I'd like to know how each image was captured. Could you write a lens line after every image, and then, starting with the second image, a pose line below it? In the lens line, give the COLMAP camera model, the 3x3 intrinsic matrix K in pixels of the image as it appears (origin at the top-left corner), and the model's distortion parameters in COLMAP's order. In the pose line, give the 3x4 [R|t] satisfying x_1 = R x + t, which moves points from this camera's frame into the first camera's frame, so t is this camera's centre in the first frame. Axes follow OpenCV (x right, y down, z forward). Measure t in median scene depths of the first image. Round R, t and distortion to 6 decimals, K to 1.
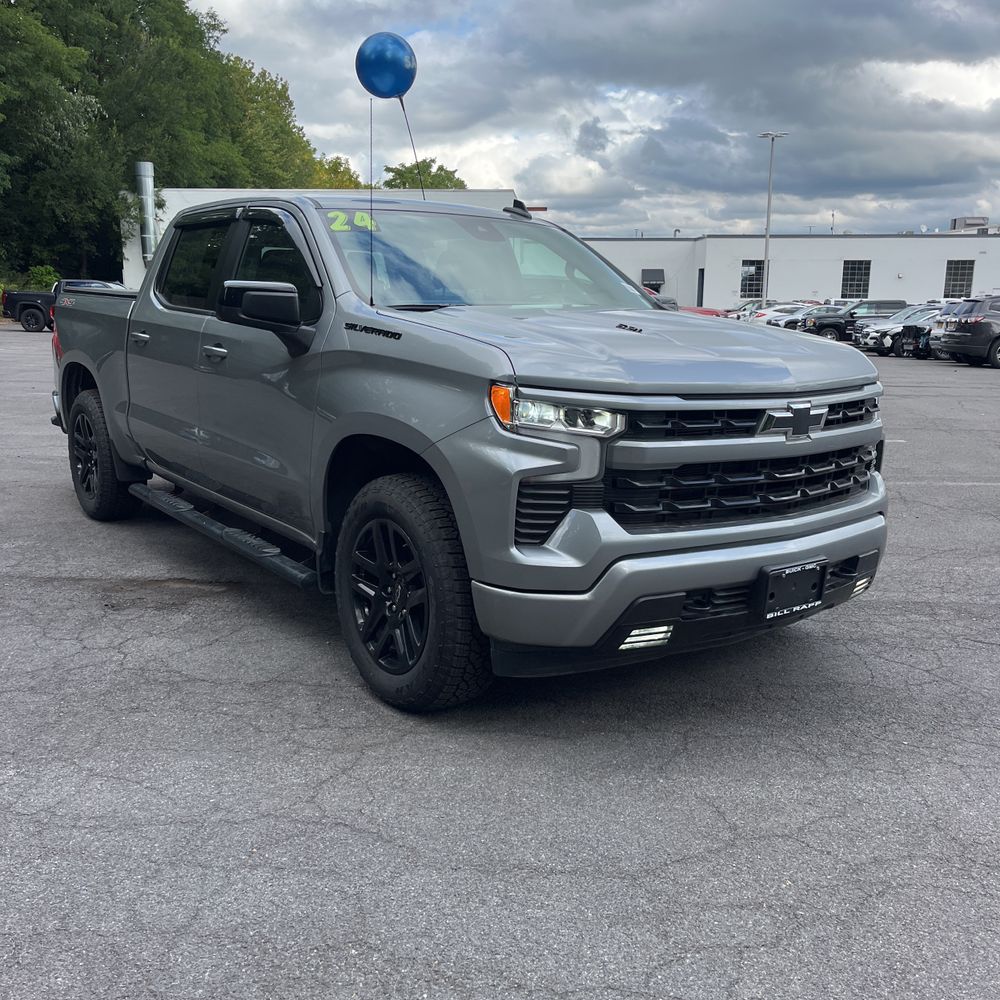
lens RADIAL K [[1014.6, 0, 494.8], [0, 1014.6, 500.7], [0, 0, 1]] dist [0.027566, 0.000000]
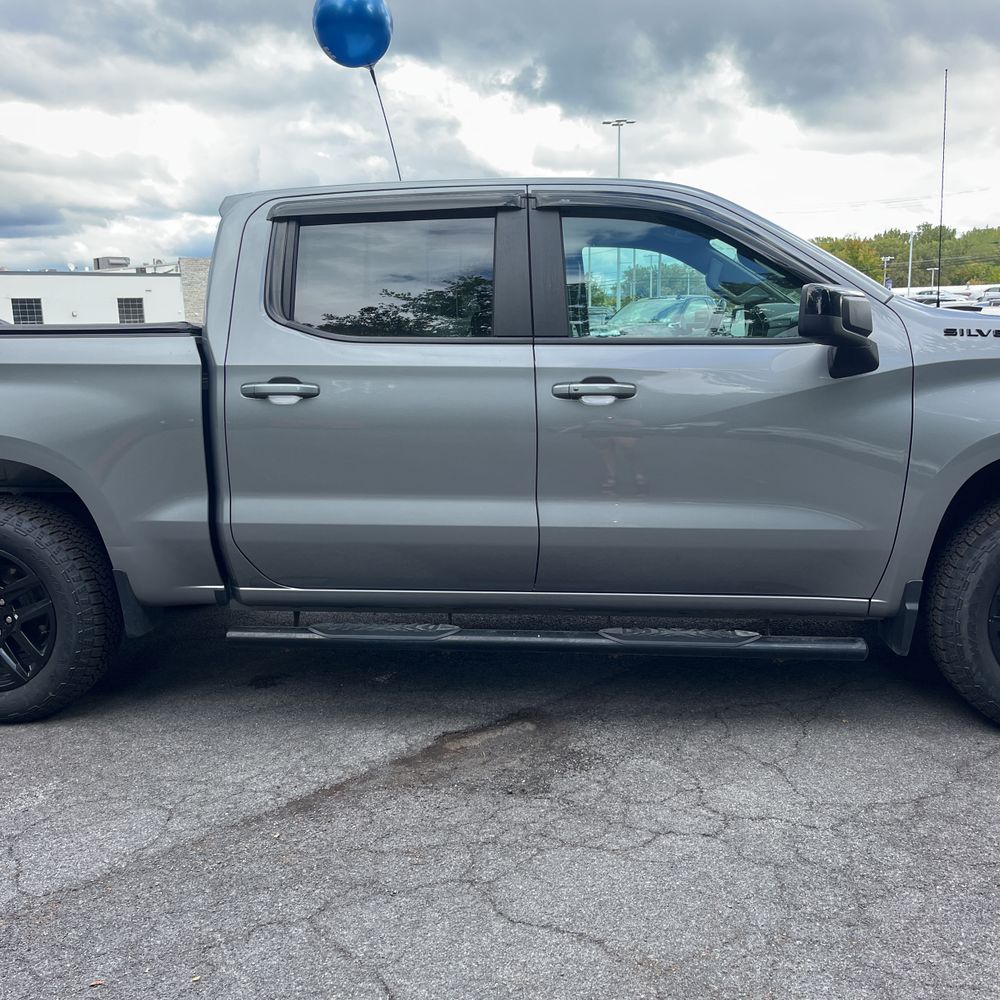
lens RADIAL K [[1014.6, 0, 516.0], [0, 1014.6, 511.8], [0, 0, 1]] dist [0.027566, 0.000000]
pose [[0.678308, -0.161069, 0.716906, -0.725856], [0.180137, 0.982356, 0.050271, -0.092916], [-0.712354, 0.095042, 0.695355, 0.475873]]
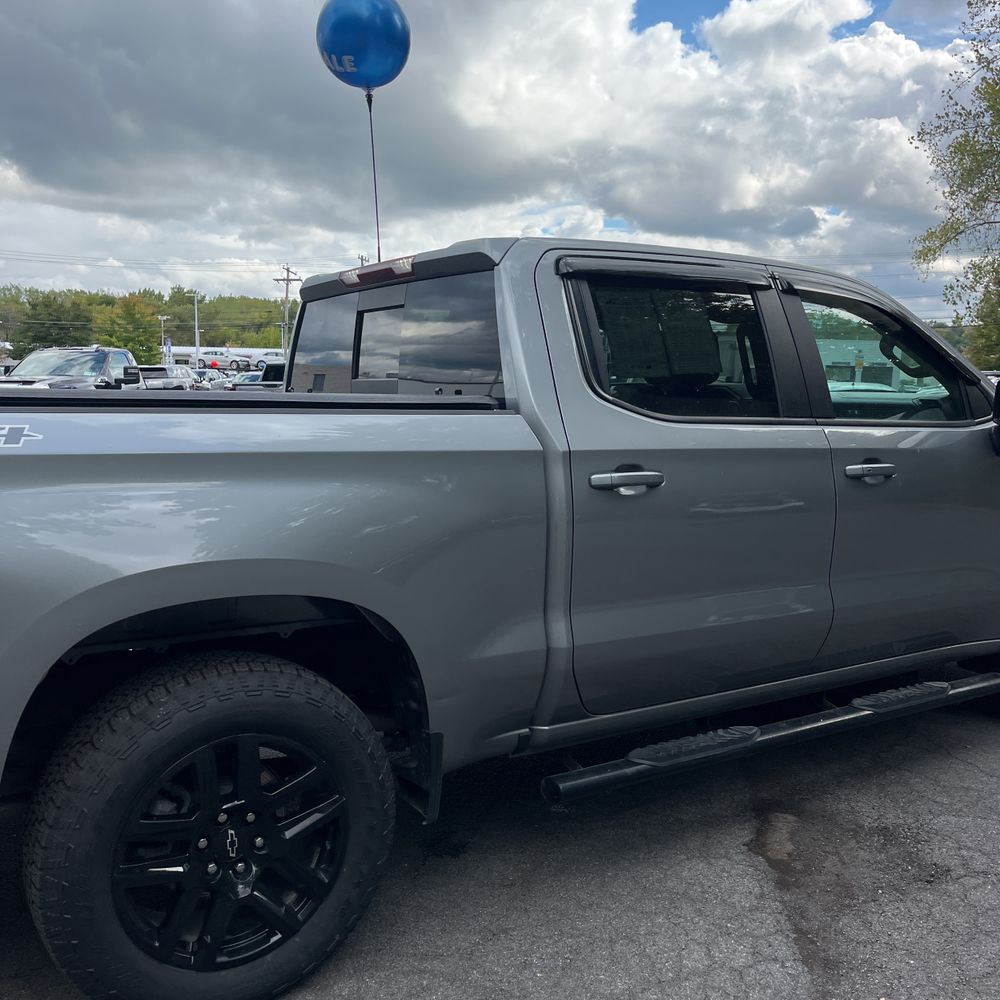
lens RADIAL K [[1014.6, 0, 495.1], [0, 1014.6, 507.4], [0, 0, 1]] dist [0.027566, 0.000000]
pose [[0.065365, -0.138901, 0.988147, -0.890792], [0.189900, 0.973899, 0.124336, -0.228098], [-0.979625, 0.179522, 0.090036, 1.042810]]
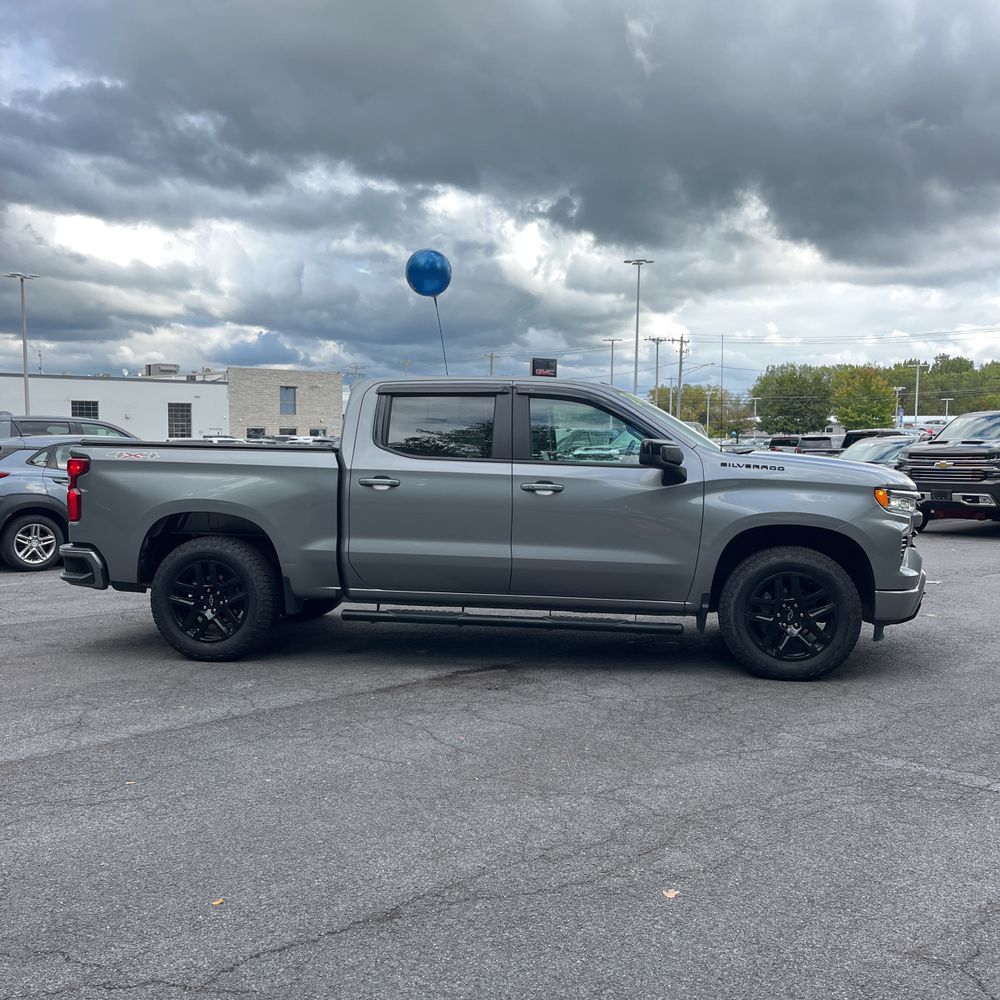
lens RADIAL K [[1014.6, 0, 519.4], [0, 1014.6, 506.4], [0, 0, 1]] dist [0.027566, 0.000000]
pose [[0.696651, -0.054789, 0.715315, -1.112050], [0.145252, 0.987201, -0.065849, -0.029571], [-0.702552, 0.149774, 0.695693, 0.056984]]
